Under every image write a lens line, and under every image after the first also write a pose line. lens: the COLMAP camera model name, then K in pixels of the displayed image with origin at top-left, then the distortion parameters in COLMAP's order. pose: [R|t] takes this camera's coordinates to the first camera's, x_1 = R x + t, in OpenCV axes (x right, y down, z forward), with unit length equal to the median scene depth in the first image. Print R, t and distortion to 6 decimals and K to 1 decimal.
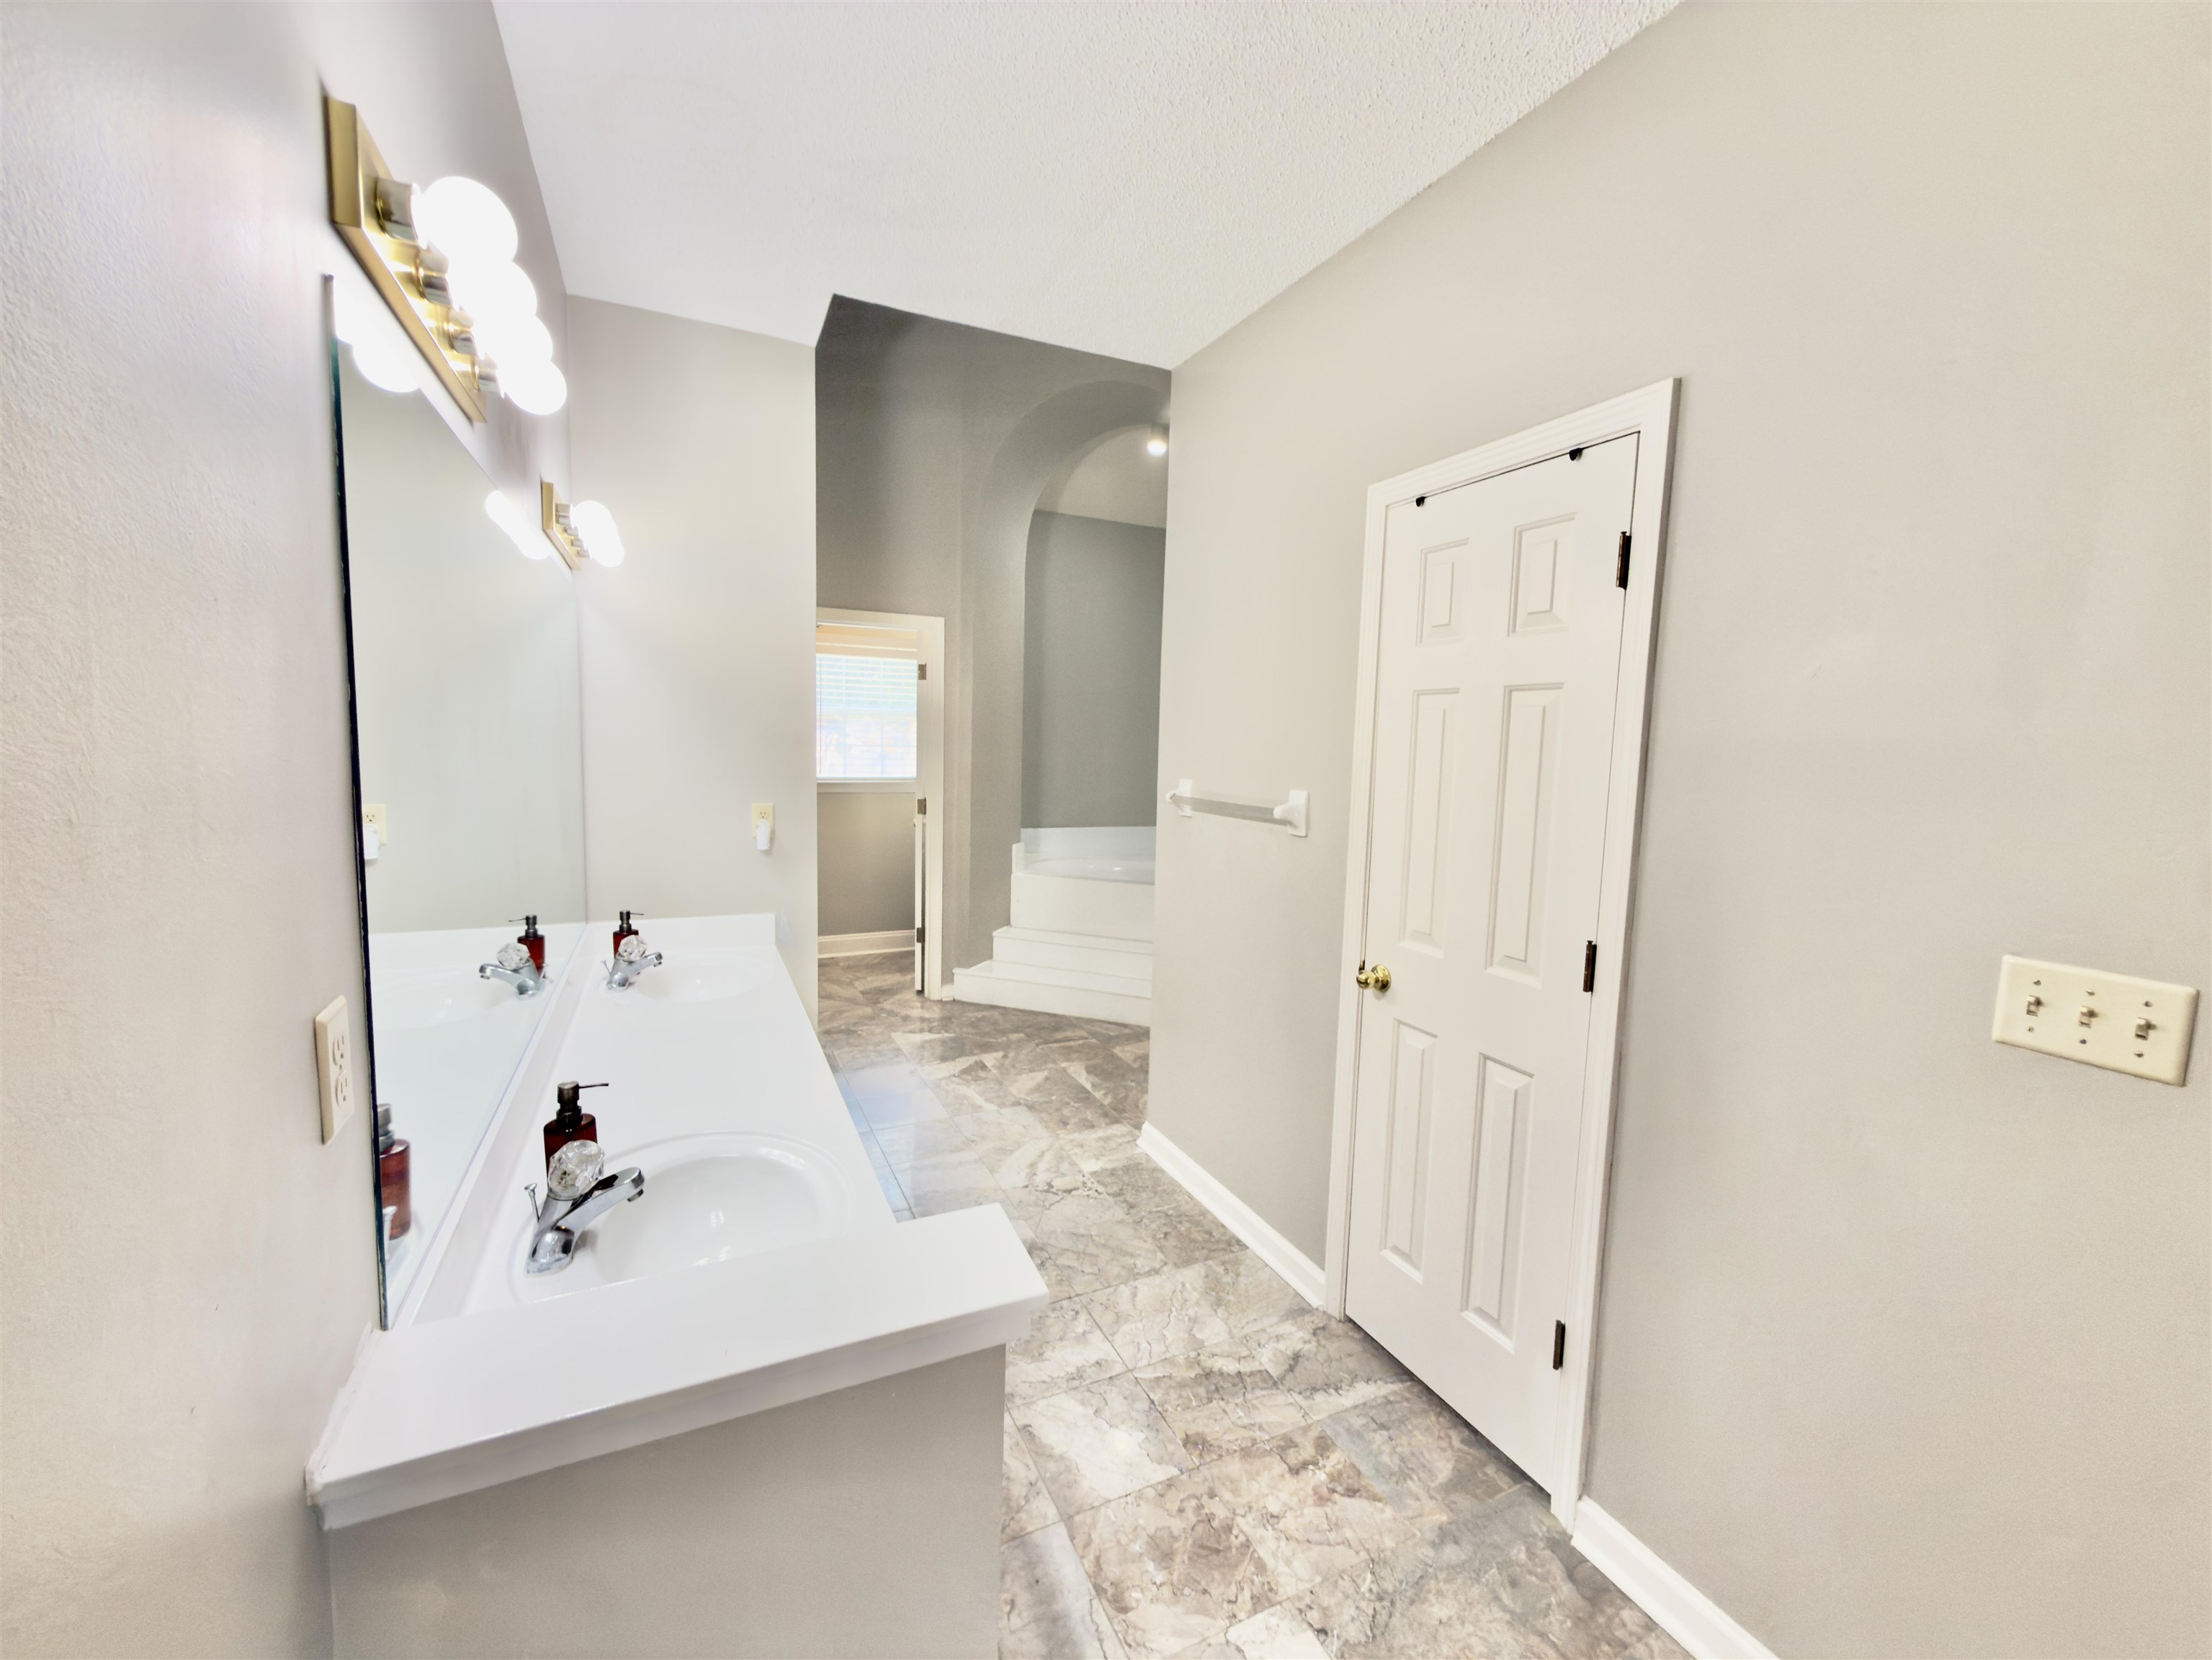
lens RADIAL K [[888.2, 0, 1109.4], [0, 888.2, 828.1], [0, 0, 1]] dist [0.001278, 0.000121]
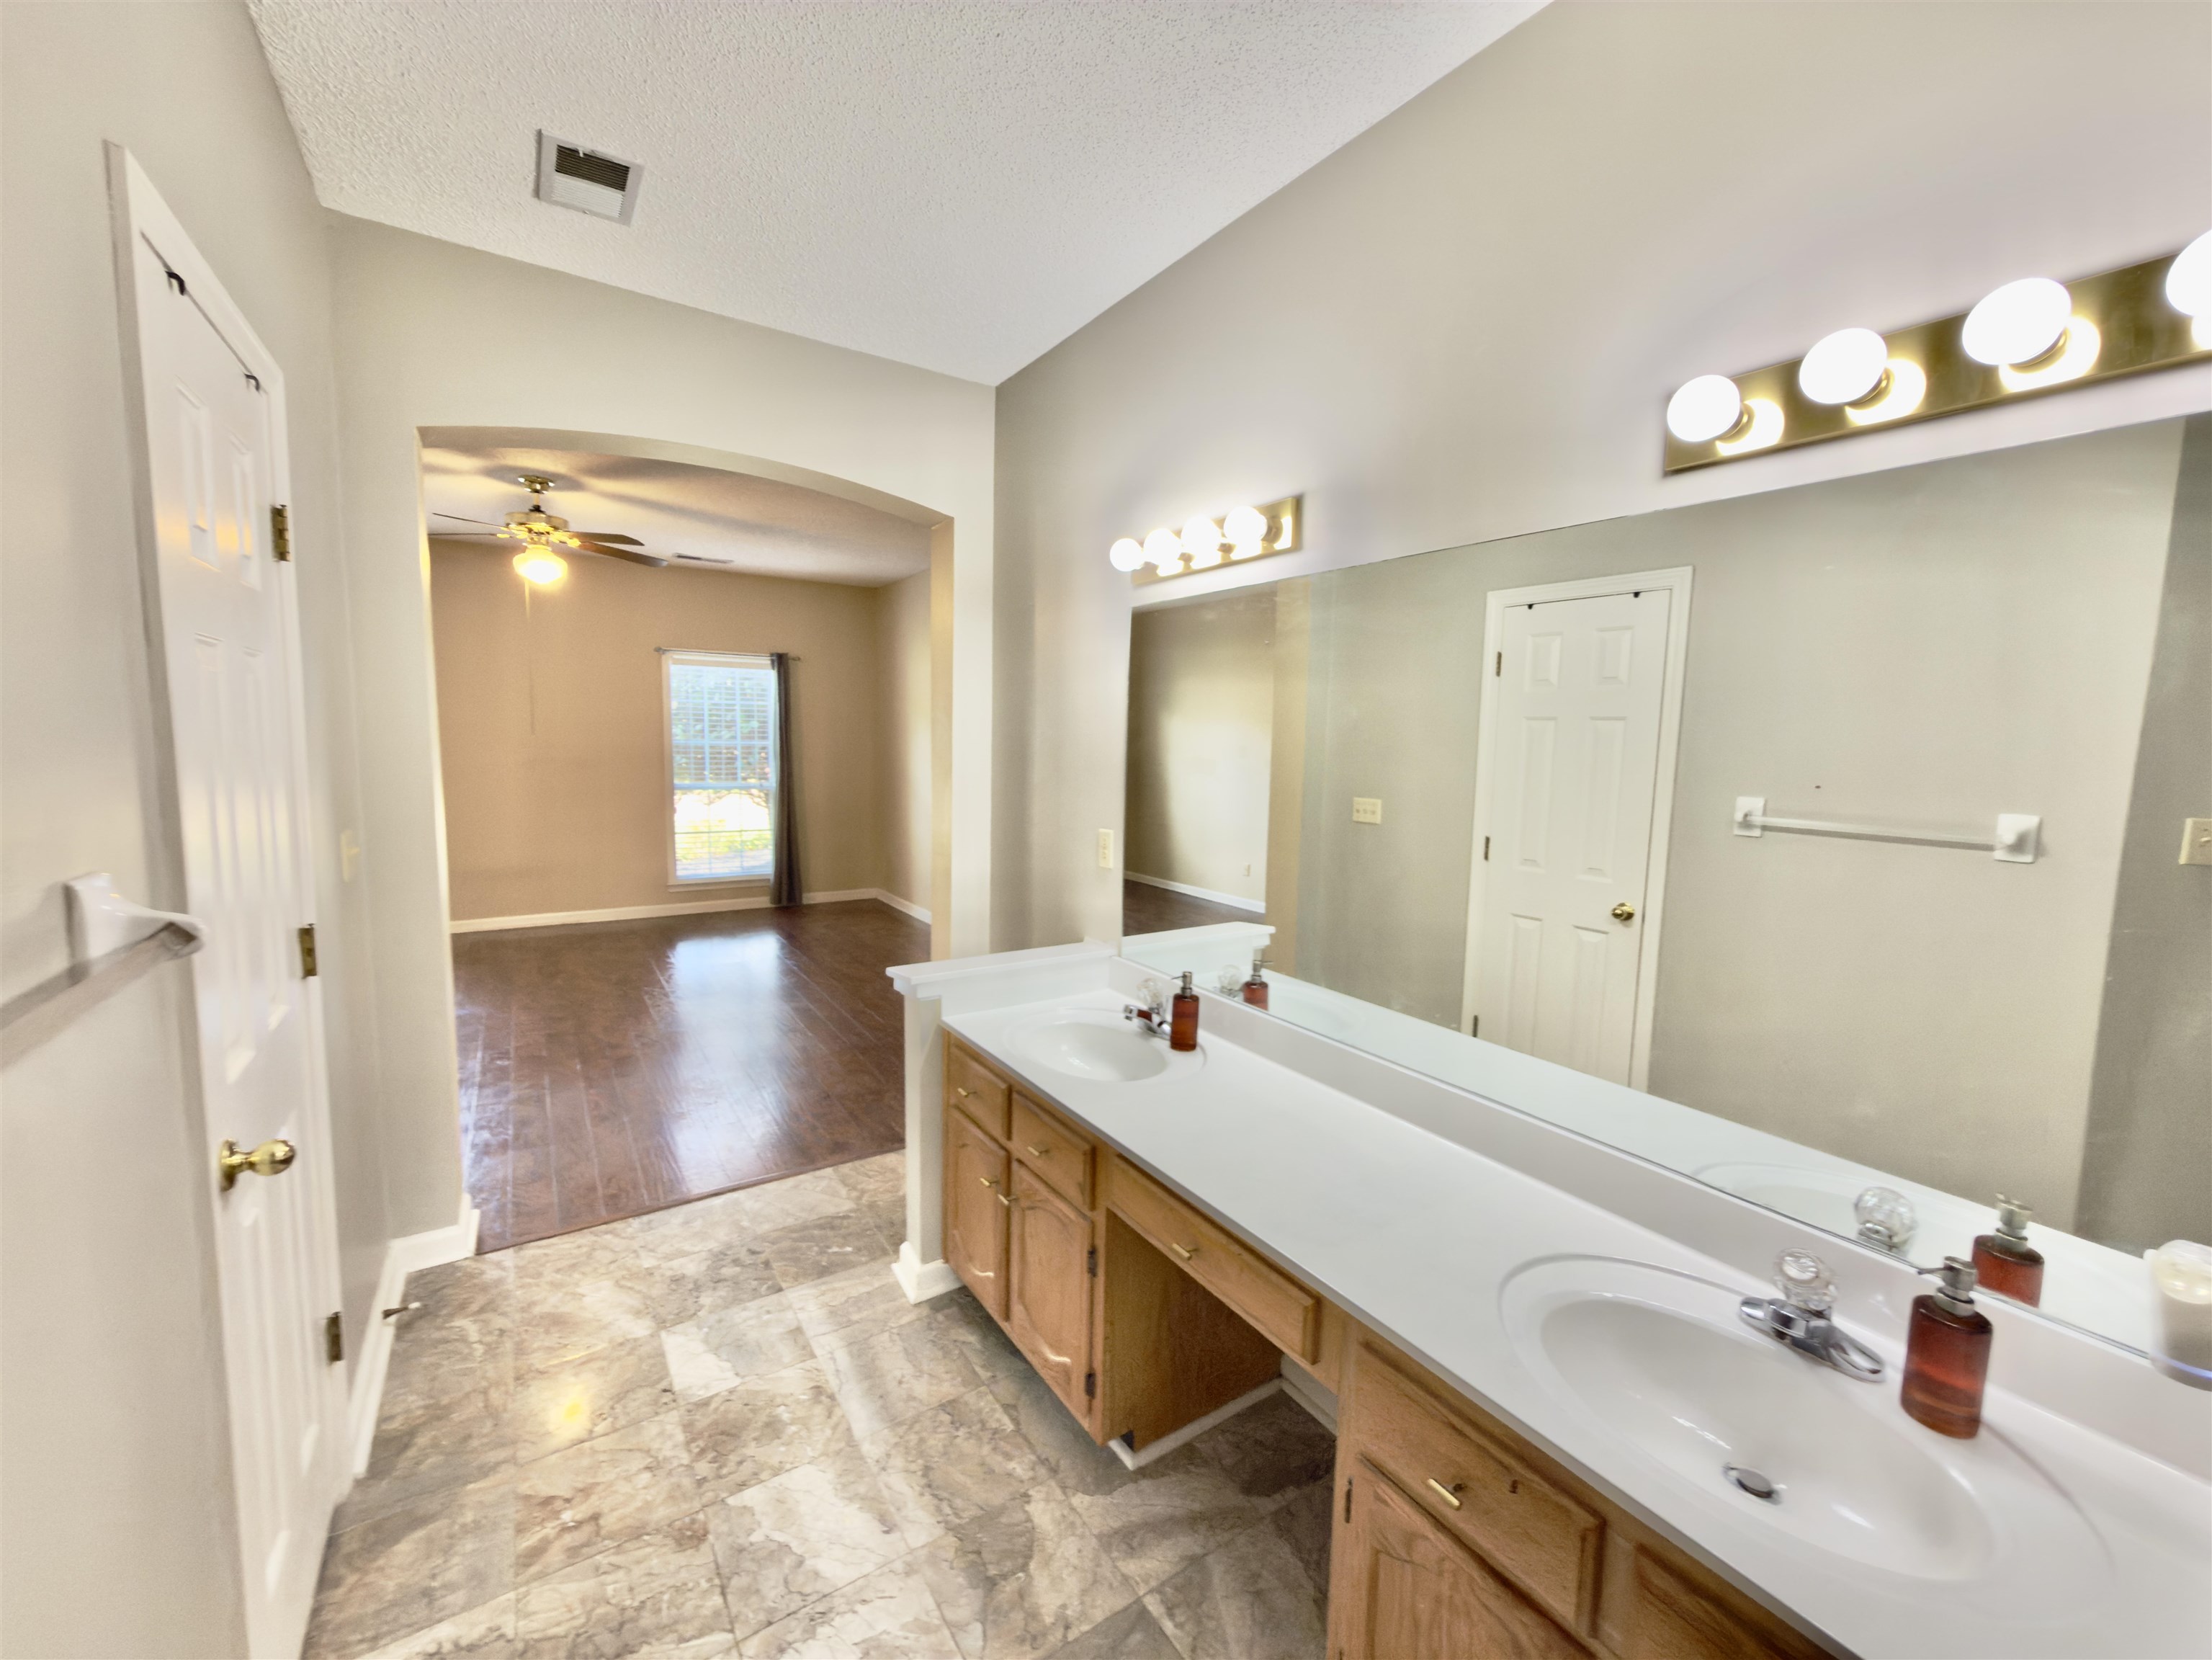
lens RADIAL K [[888.2, 0, 1104.5], [0, 888.2, 823.5], [0, 0, 1]] dist [0.001278, 0.000121]
pose [[-0.989052, -0.037586, -0.142699, -0.167005], [-0.064633, 0.979667, 0.189935, -0.208993], [0.132659, 0.197078, -0.971371, 1.906010]]
